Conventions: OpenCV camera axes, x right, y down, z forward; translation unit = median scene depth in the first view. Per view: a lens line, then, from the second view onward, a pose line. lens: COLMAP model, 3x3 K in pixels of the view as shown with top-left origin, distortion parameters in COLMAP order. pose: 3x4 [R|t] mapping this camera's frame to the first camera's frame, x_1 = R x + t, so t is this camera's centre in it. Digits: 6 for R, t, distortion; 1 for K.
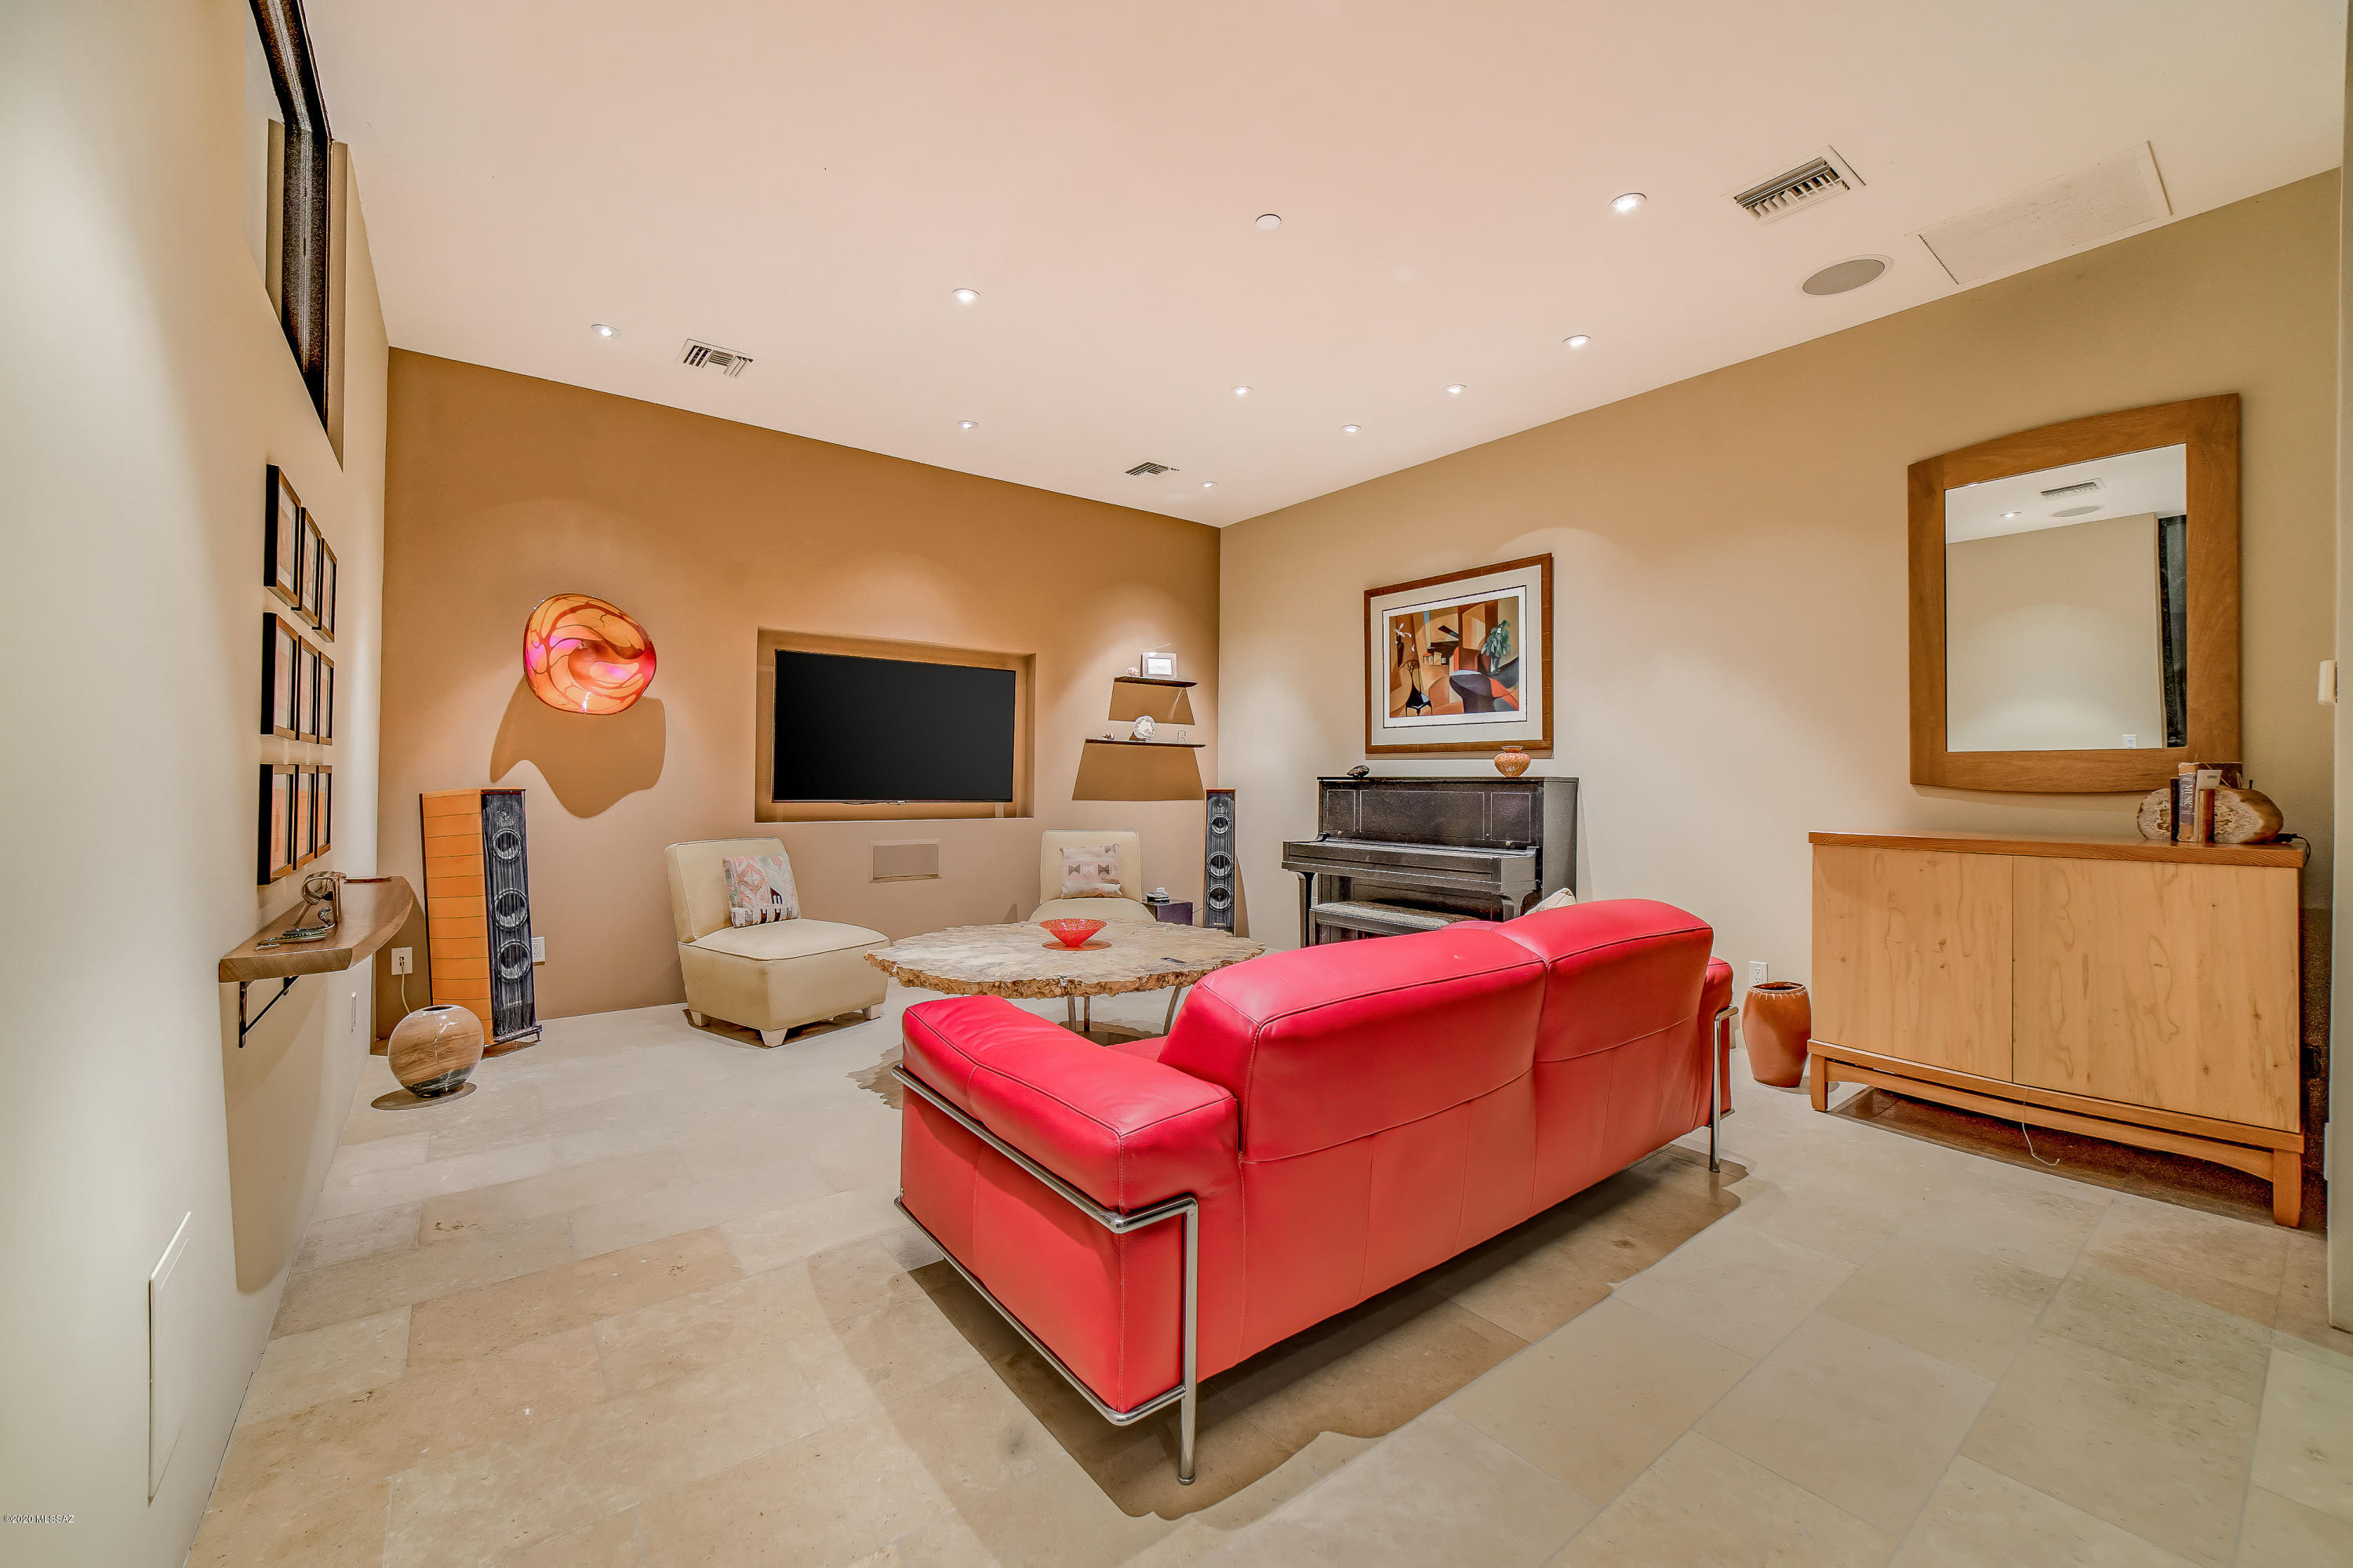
lens RADIAL K [[910.6, 0, 1162.5], [0, 910.6, 779.0], [0, 0, 1]] dist [0.001720, 0.002819]
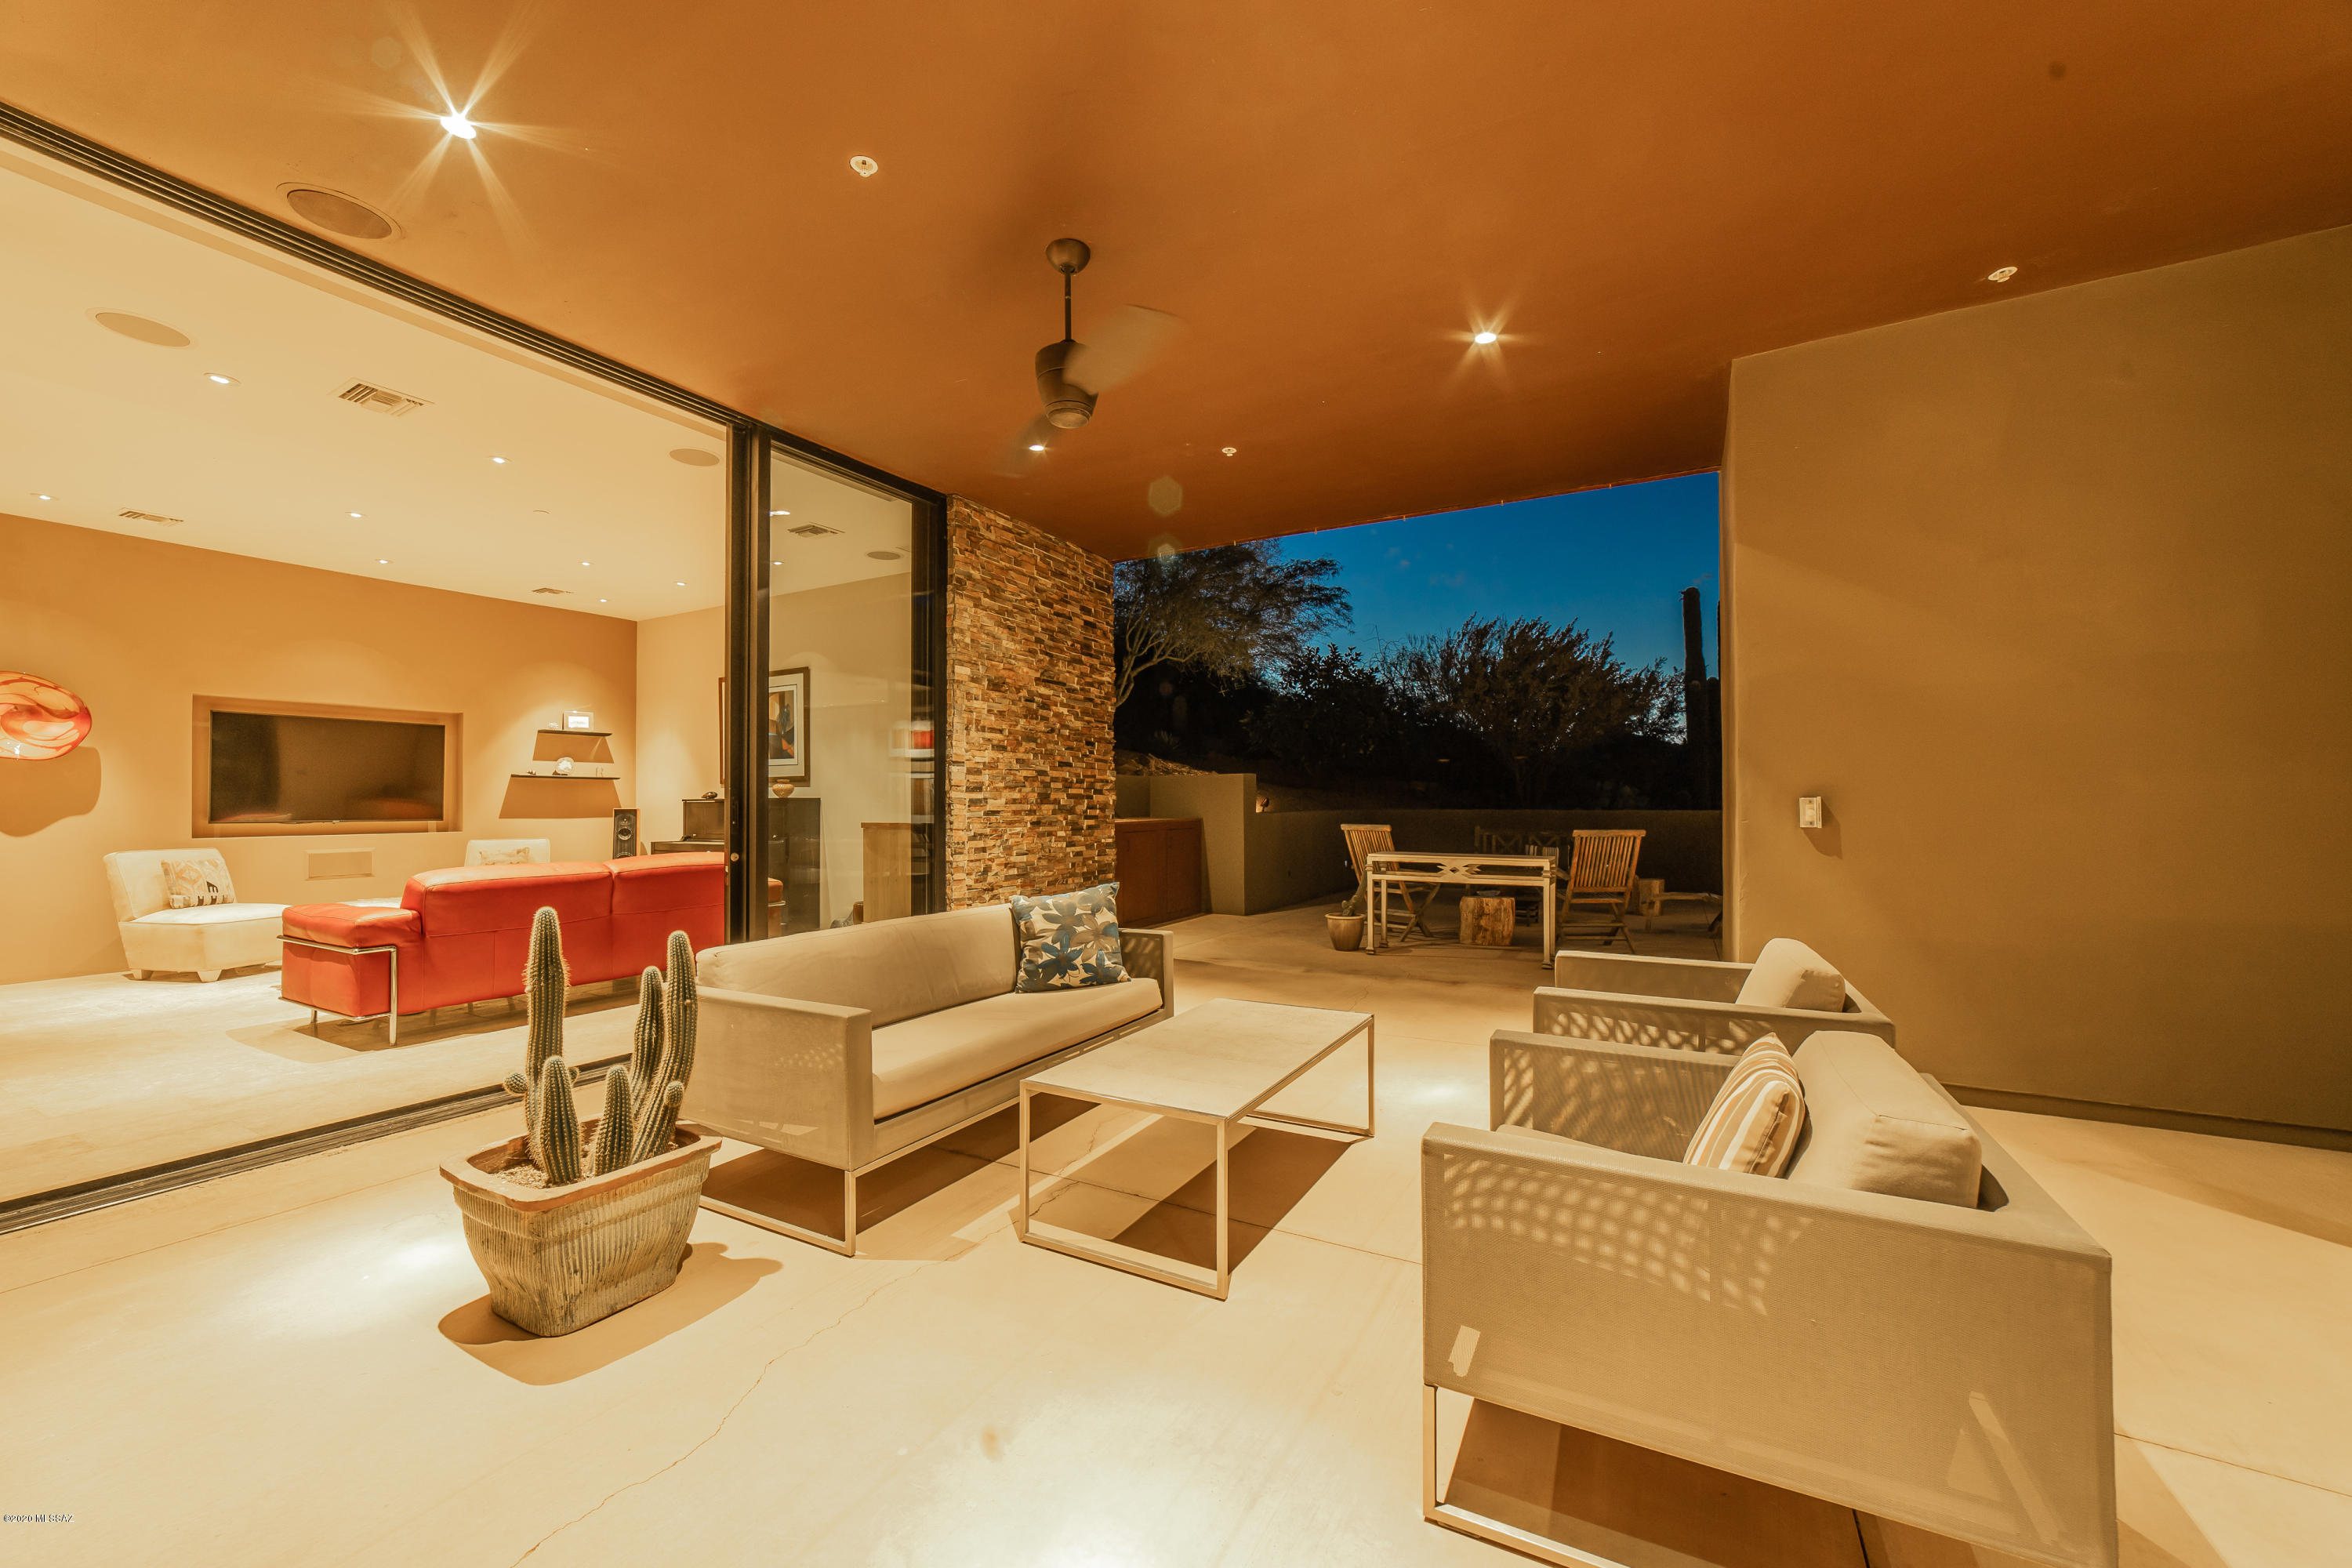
lens RADIAL K [[910.1, 0, 1160.4], [0, 910.1, 801.6], [0, 0, 1]] dist [0.001720, 0.002819]
pose [[0.925359, -0.013953, 0.378836, 0.370093], [0.014302, 0.999896, 0.001893, 0.011236], [-0.378823, 0.003667, 0.925462, -0.804460]]
